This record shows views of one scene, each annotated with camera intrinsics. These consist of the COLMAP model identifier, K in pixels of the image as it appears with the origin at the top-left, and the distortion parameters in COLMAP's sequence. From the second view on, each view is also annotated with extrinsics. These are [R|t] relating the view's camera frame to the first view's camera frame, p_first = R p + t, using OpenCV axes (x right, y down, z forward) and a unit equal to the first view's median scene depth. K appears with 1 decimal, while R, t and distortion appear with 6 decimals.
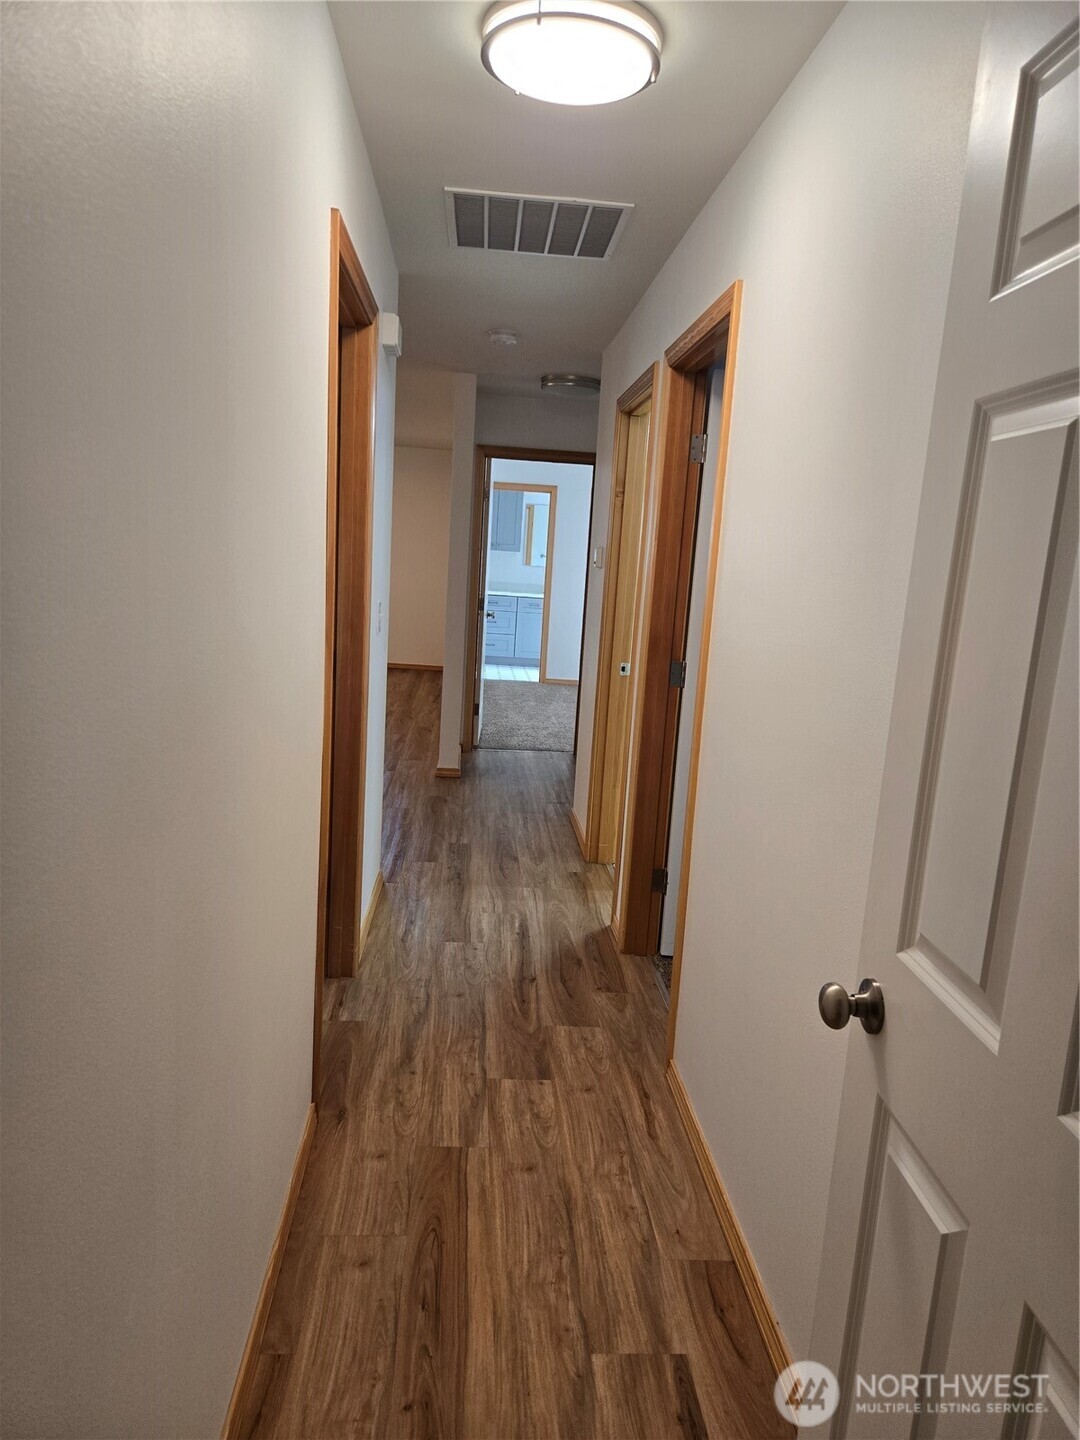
lens RADIAL K [[970.6, 0, 539.6], [0, 970.6, 723.9], [0, 0, 1]] dist [0.060970, -0.038870]
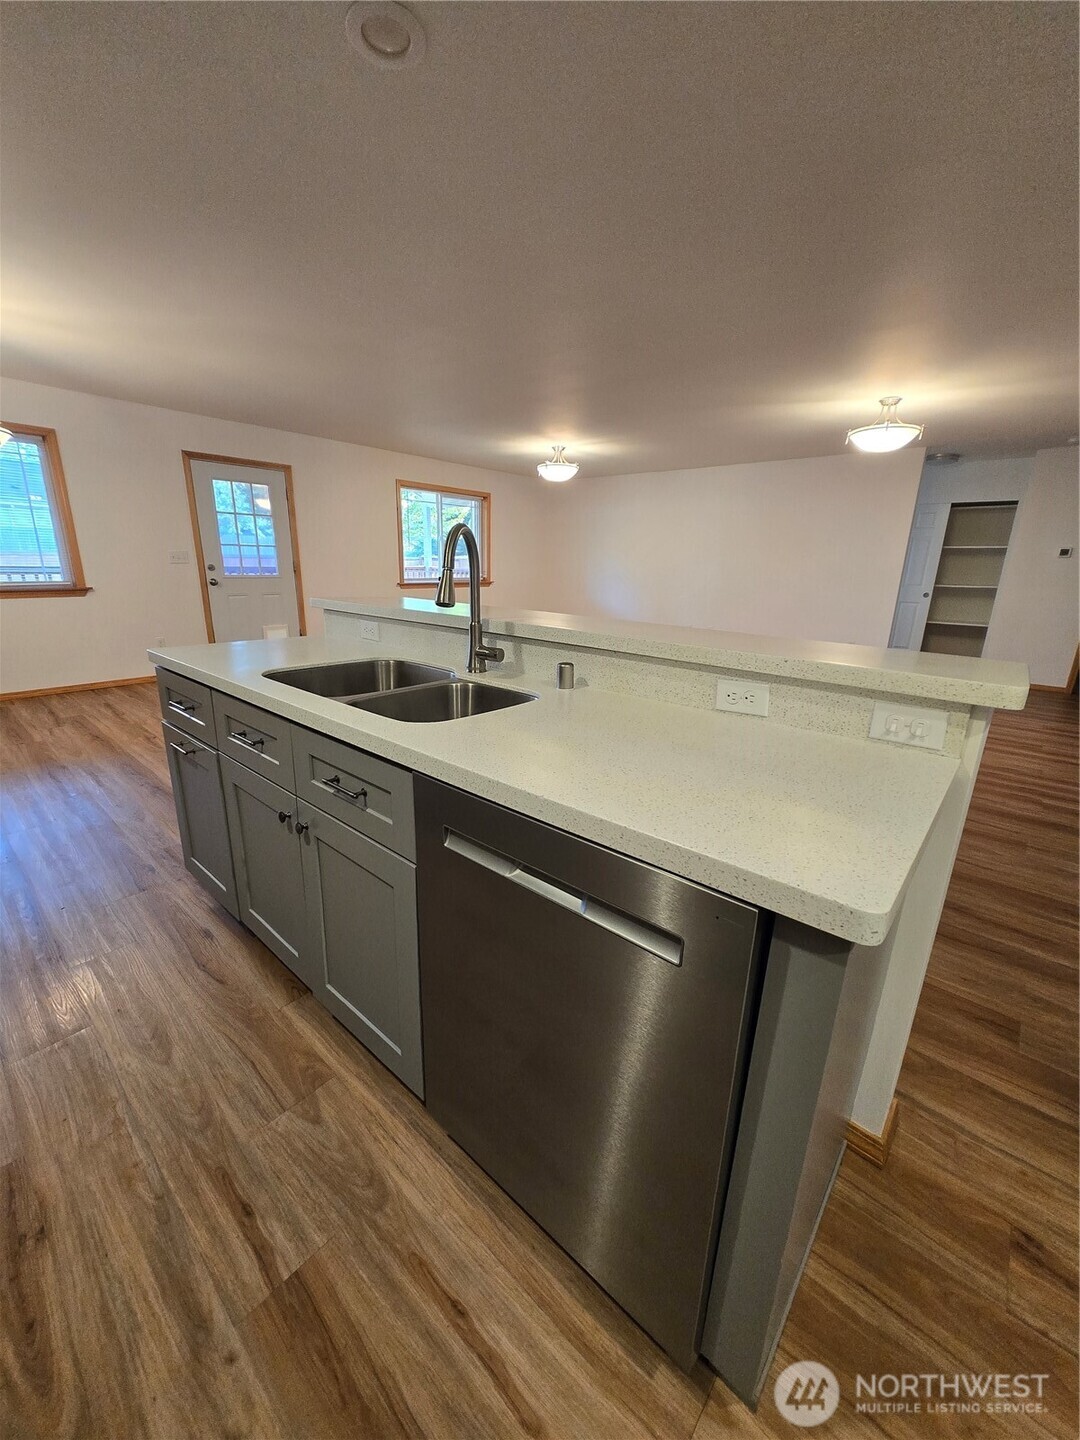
lens RADIAL K [[566.7, 0, 535.2], [0, 566.7, 721.9], [0, 0, 1]] dist [0.004600, 0.000153]
pose [[0.717382, -0.191736, 0.669776, 0.047908], [0.112449, 0.980645, 0.160286, -0.007332], [-0.687545, -0.039671, 0.725057, 0.539379]]
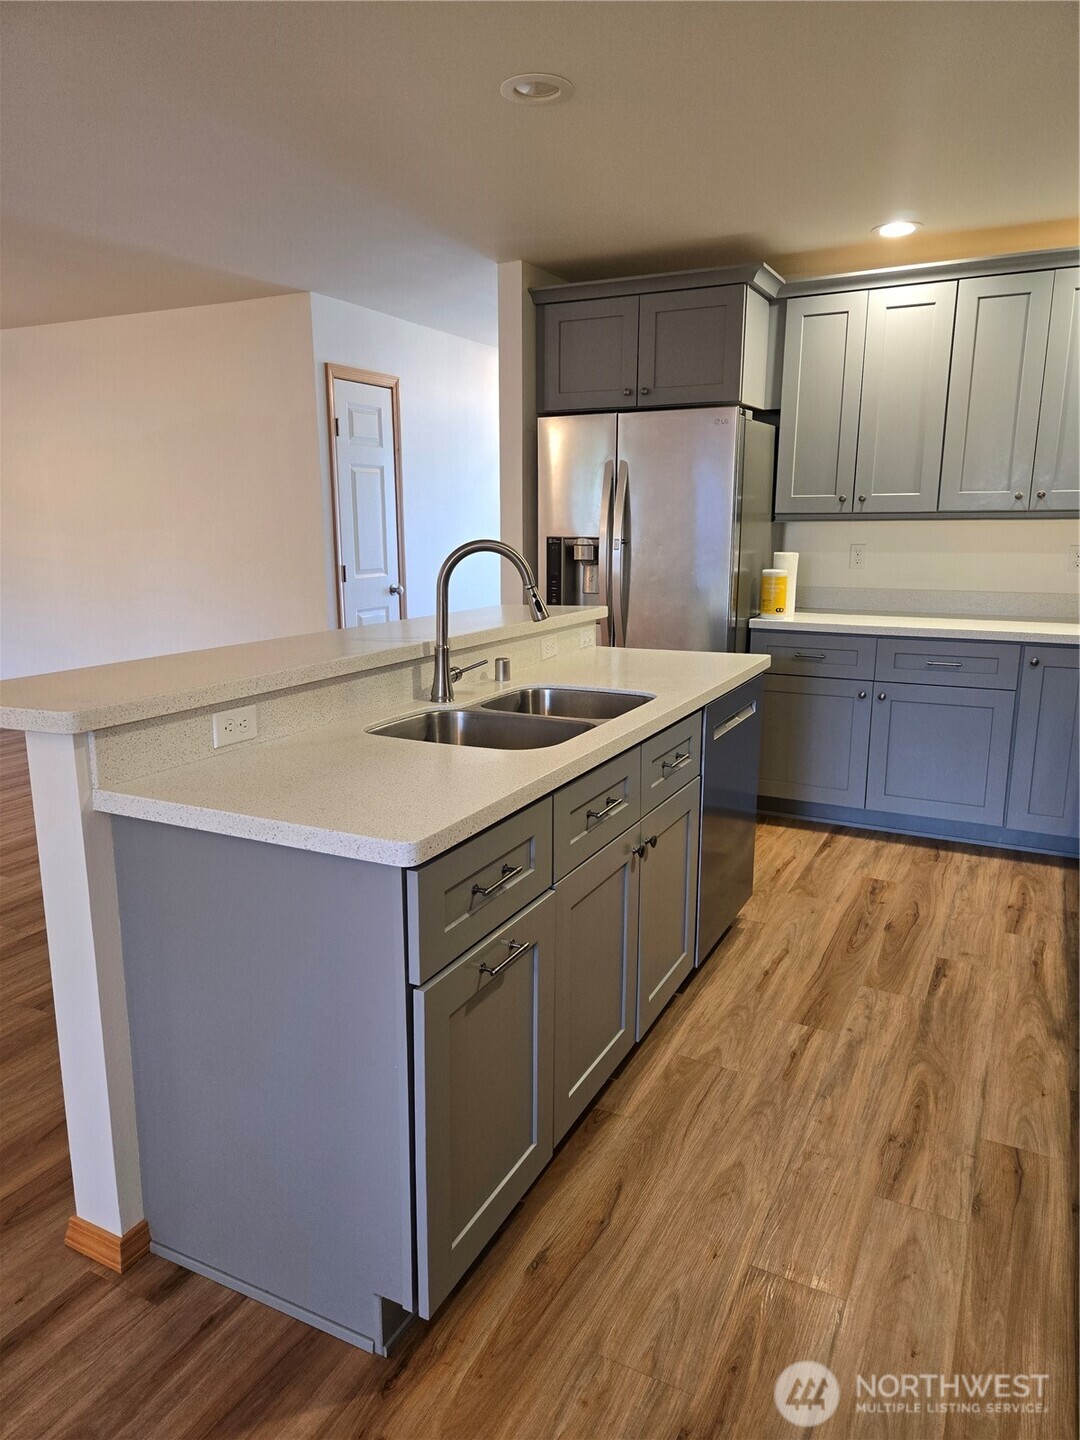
lens RADIAL K [[970.6, 0, 542.3], [0, 970.6, 707.8], [0, 0, 1]] dist [0.060970, -0.038870]
pose [[-0.854068, -0.119609, 0.506222, -0.113447], [0.078116, 0.932673, 0.352163, -0.263485], [-0.514262, 0.340315, -0.787223, 1.643151]]
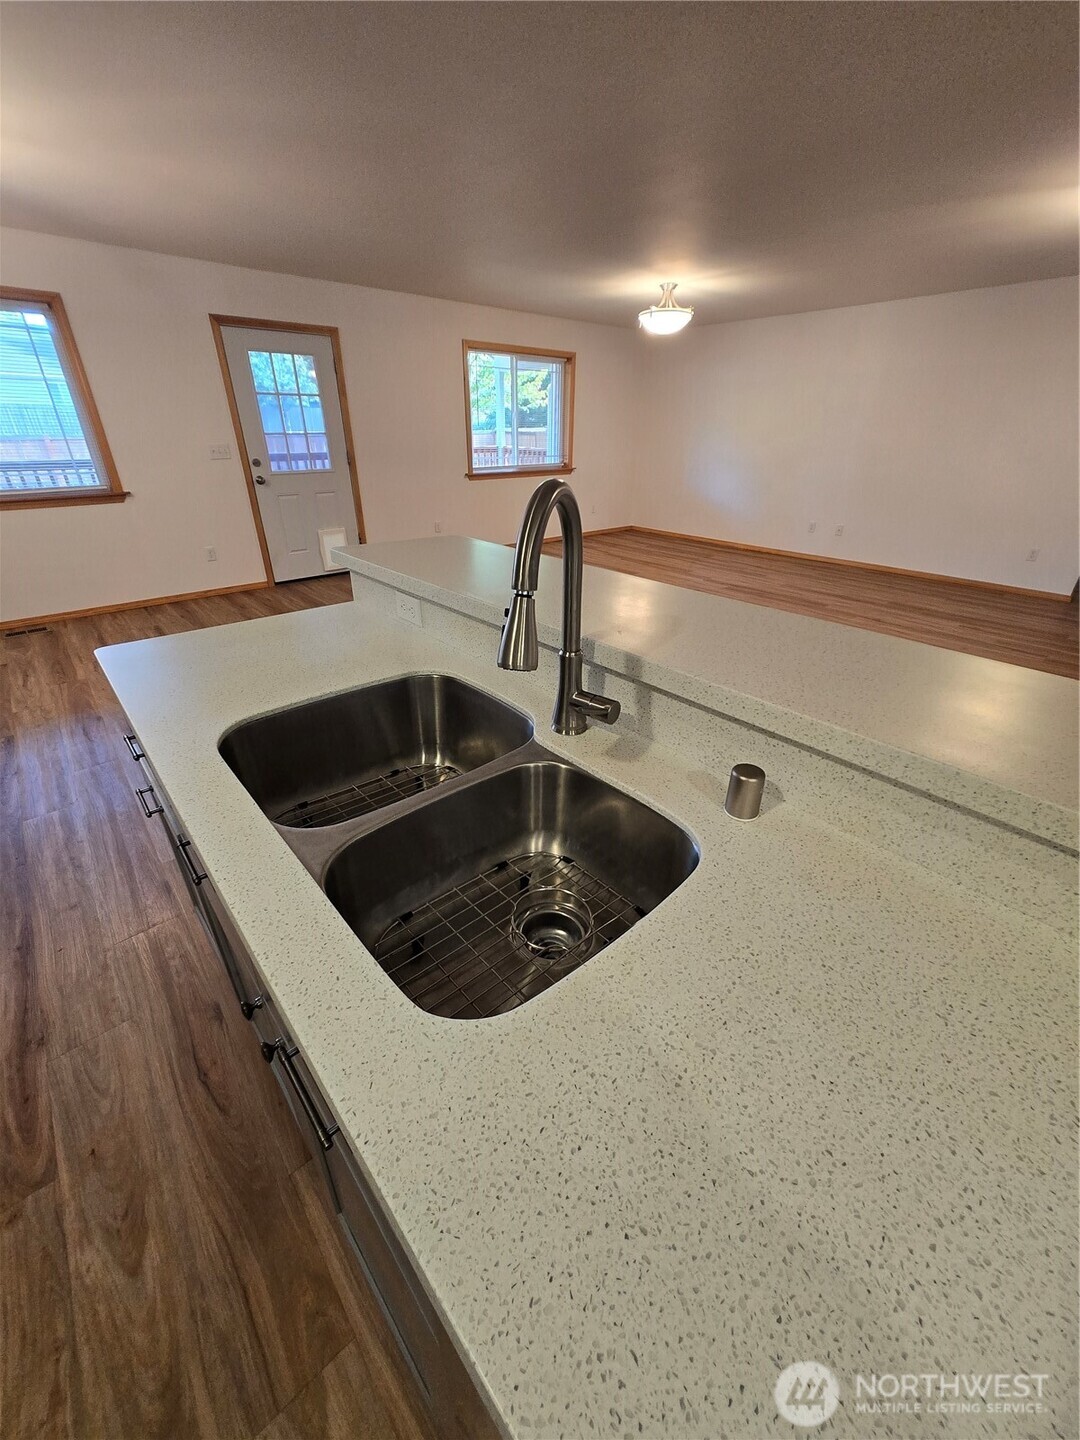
lens RADIAL K [[566.7, 0, 532.4], [0, 566.7, 725.3], [0, 0, 1]] dist [0.004600, 0.000153]
pose [[0.802648, -0.291104, 0.520591, 0.206739], [0.115919, 0.932302, 0.342601, -0.093072], [-0.585080, -0.214642, 0.782055, 0.748230]]
